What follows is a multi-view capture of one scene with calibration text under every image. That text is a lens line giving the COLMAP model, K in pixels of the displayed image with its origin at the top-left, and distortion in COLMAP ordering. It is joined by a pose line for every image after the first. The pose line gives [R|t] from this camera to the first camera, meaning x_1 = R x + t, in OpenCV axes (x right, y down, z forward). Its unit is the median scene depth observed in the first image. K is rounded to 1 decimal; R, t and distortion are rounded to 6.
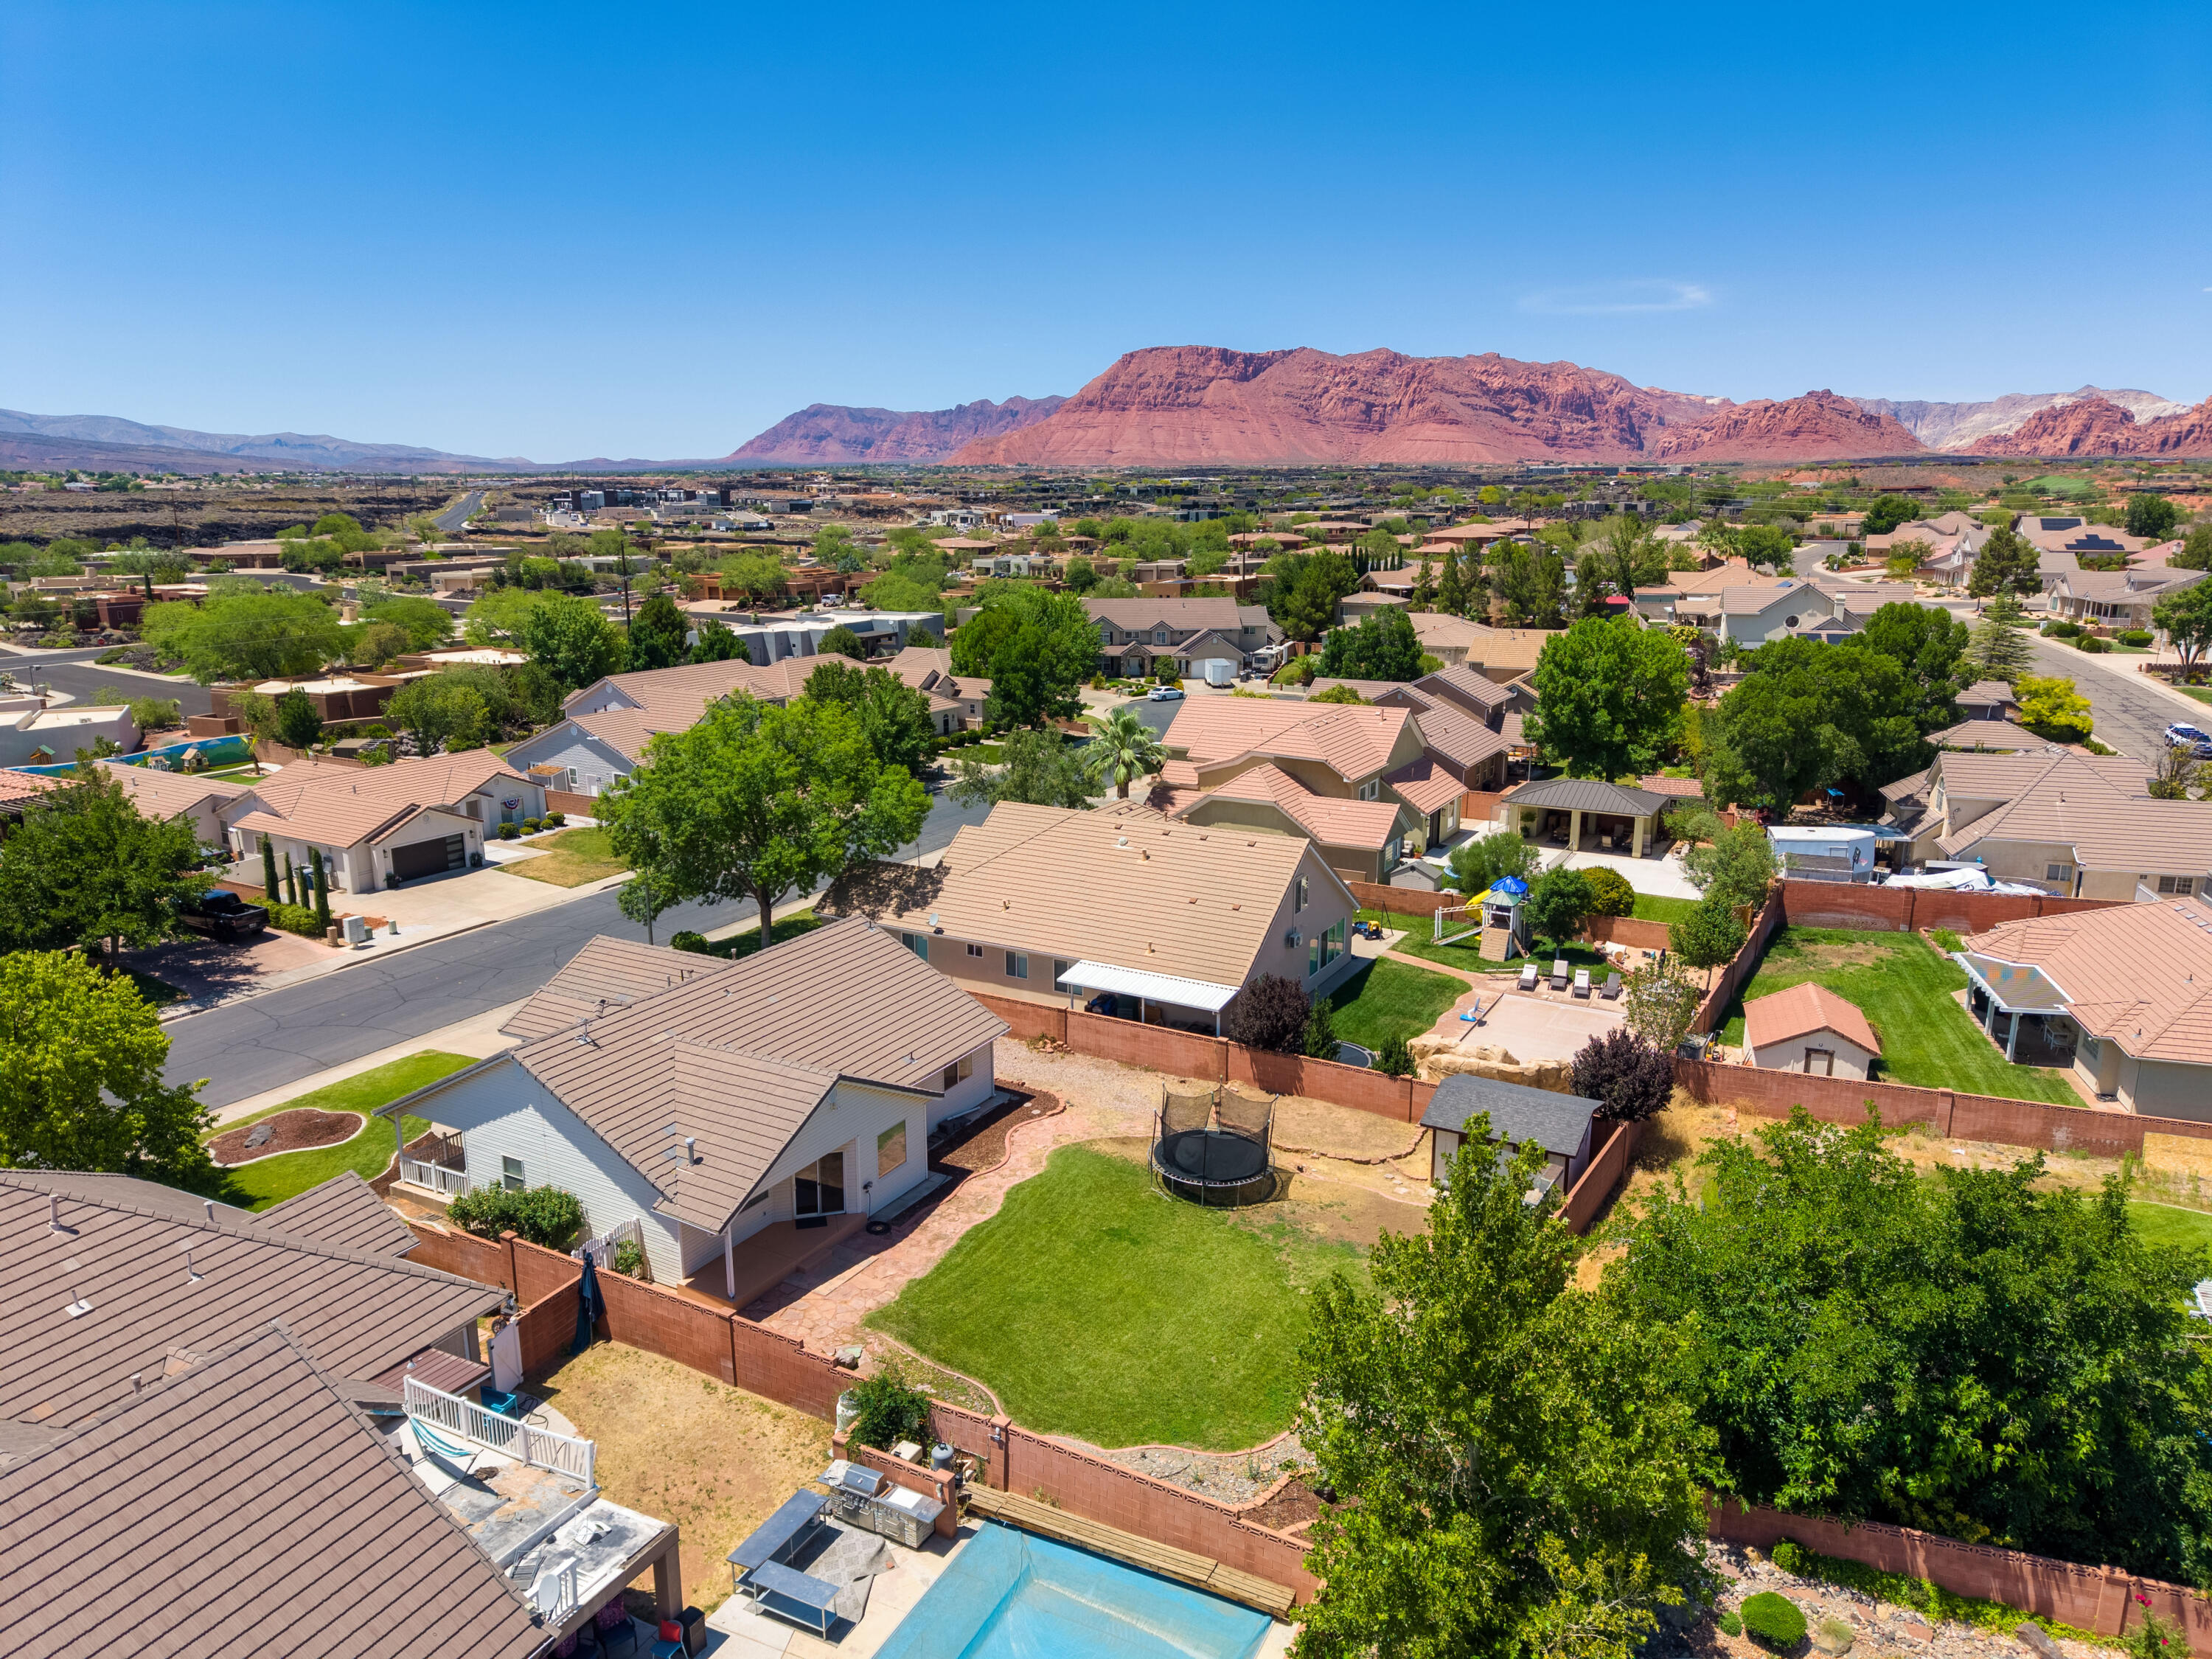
lens RADIAL K [[1473.7, 0, 1107.1], [0, 1473.7, 824.0], [0, 0, 1]] dist [0.033526, -0.032846]
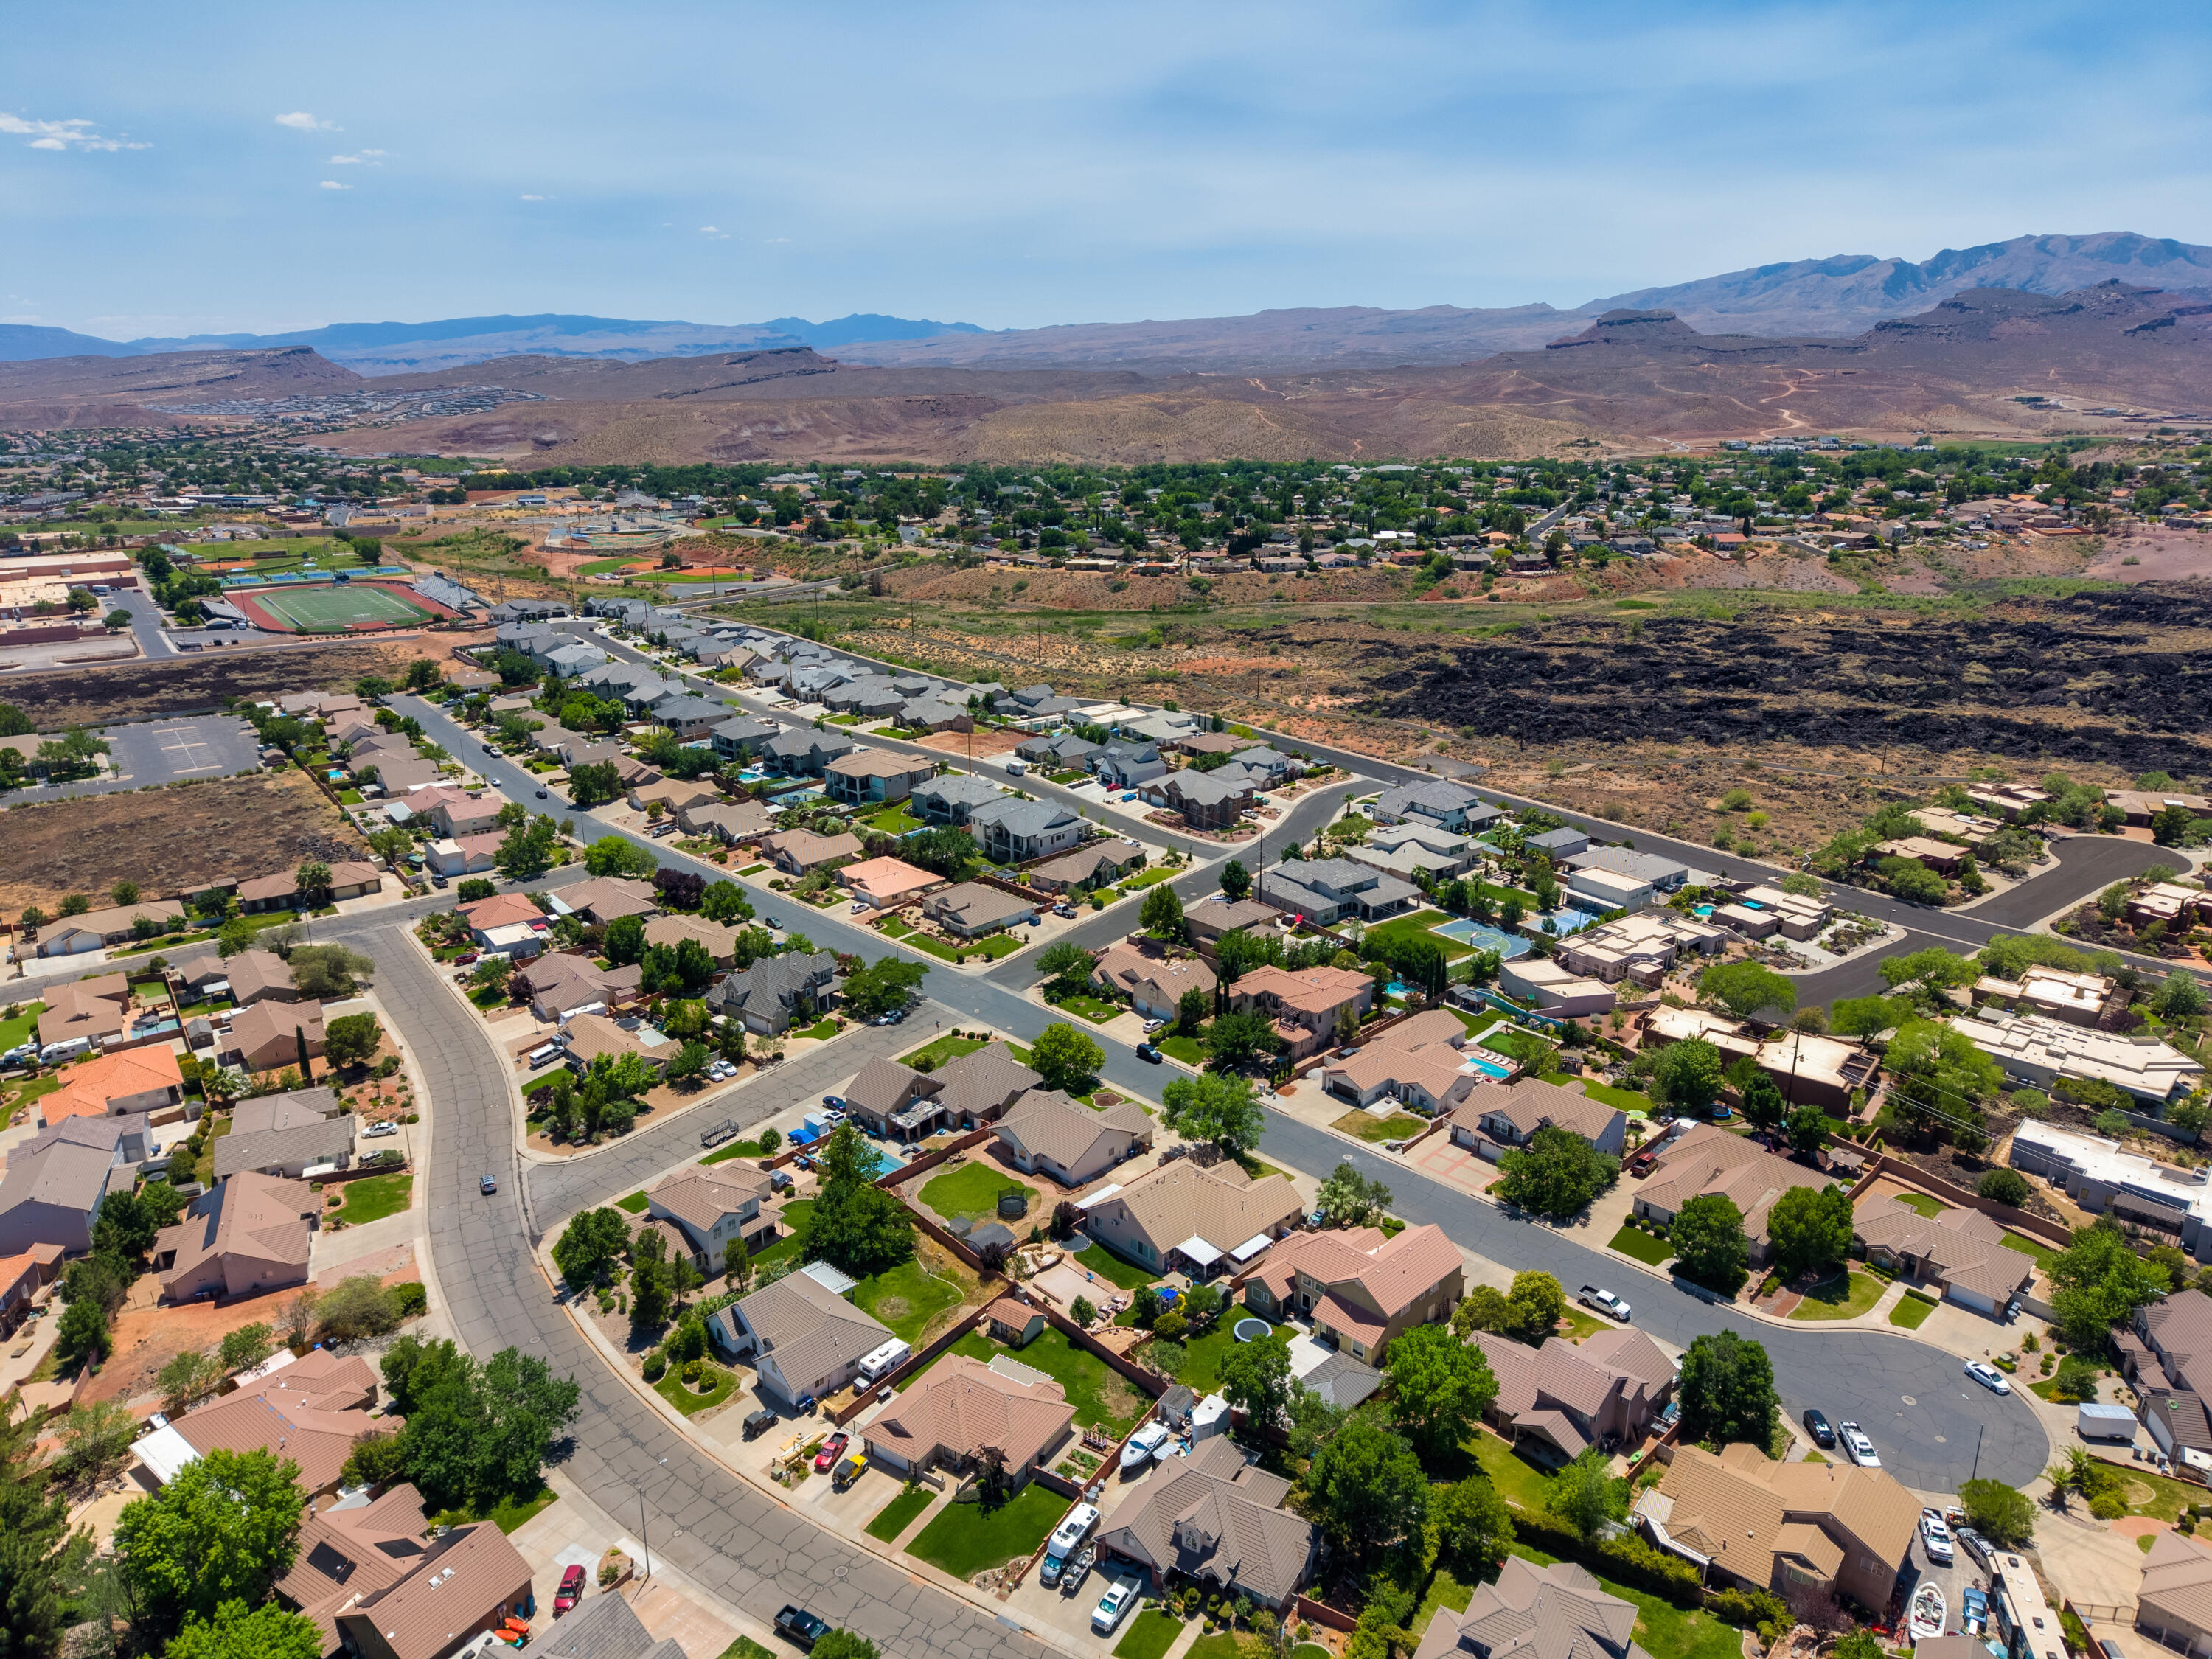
lens RADIAL K [[1473.7, 0, 1106.8], [0, 1473.7, 828.3], [0, 0, 1]] dist [0.033526, -0.032846]
pose [[-0.277971, 0.287837, -0.916451, 1.201715], [-0.210429, 0.912631, 0.350463, -0.769182], [0.937258, 0.290266, -0.193116, 0.611858]]
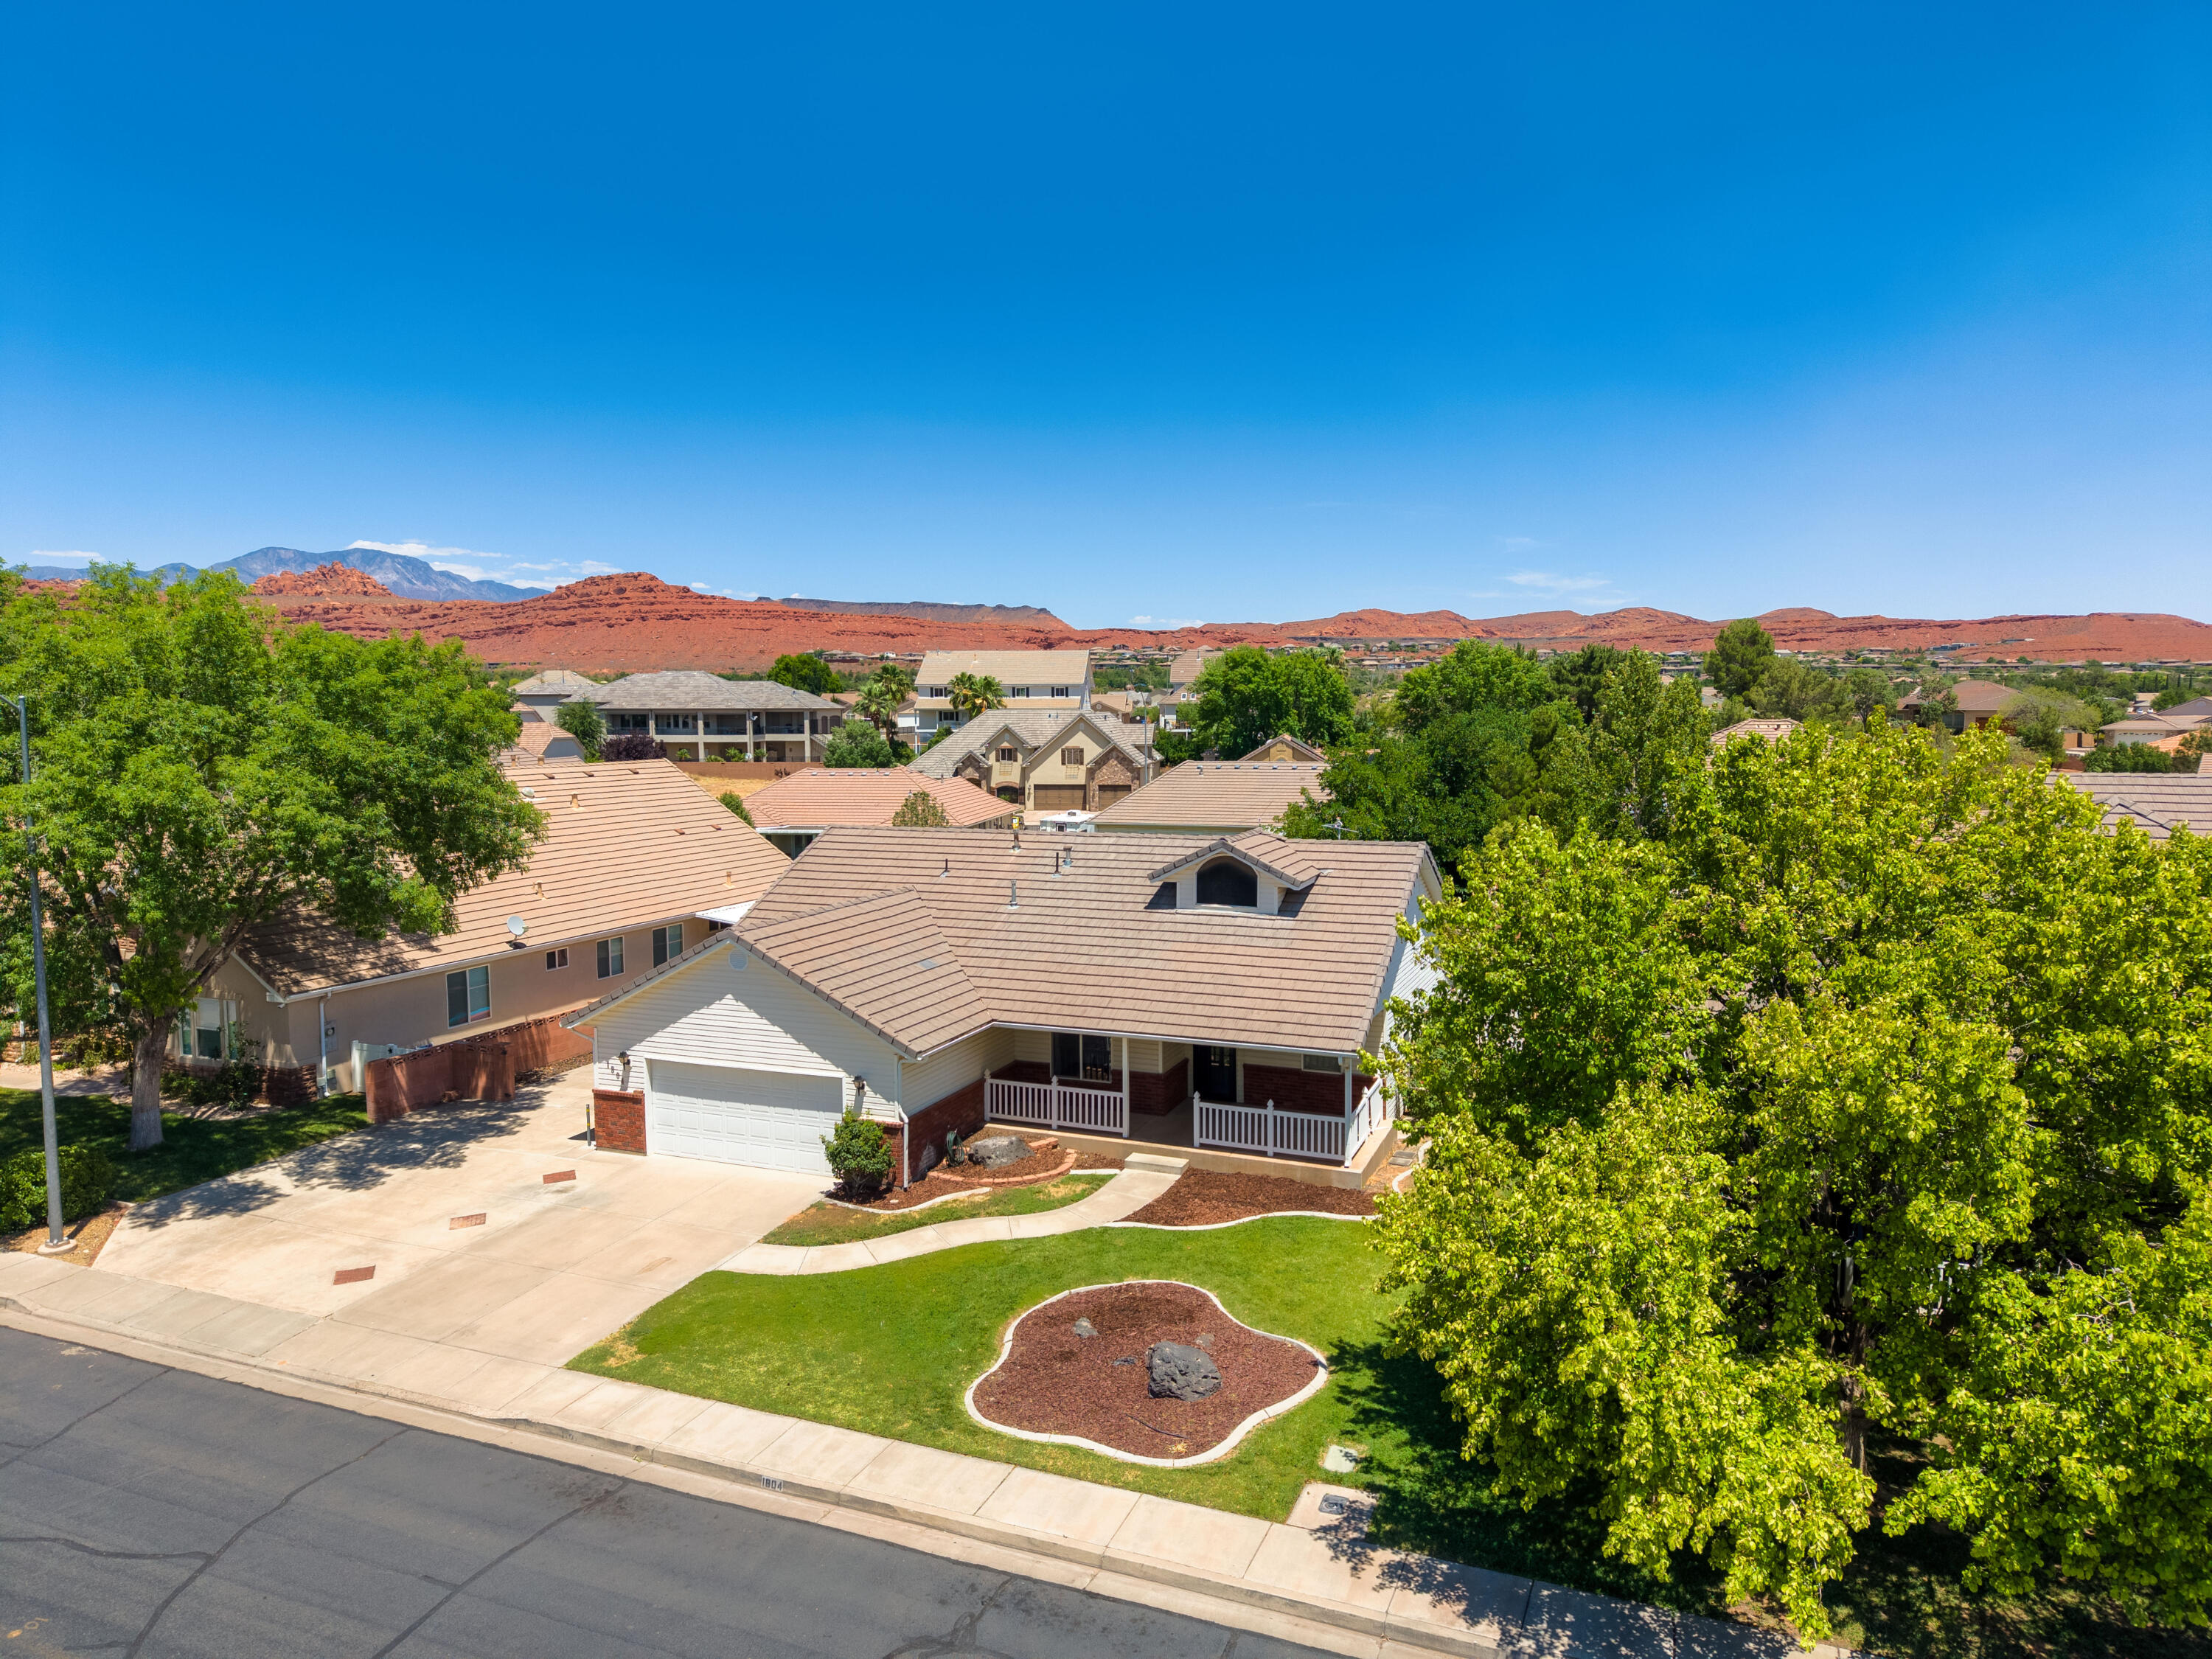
lens RADIAL K [[1473.7, 0, 1104.3], [0, 1473.7, 851.9], [0, 0, 1]] dist [0.033526, -0.032846]
pose [[-0.119115, -0.098225, 0.988010, -0.363401], [0.224562, 0.966644, 0.123174, 0.006881], [-0.967152, 0.236541, -0.093084, 0.389338]]
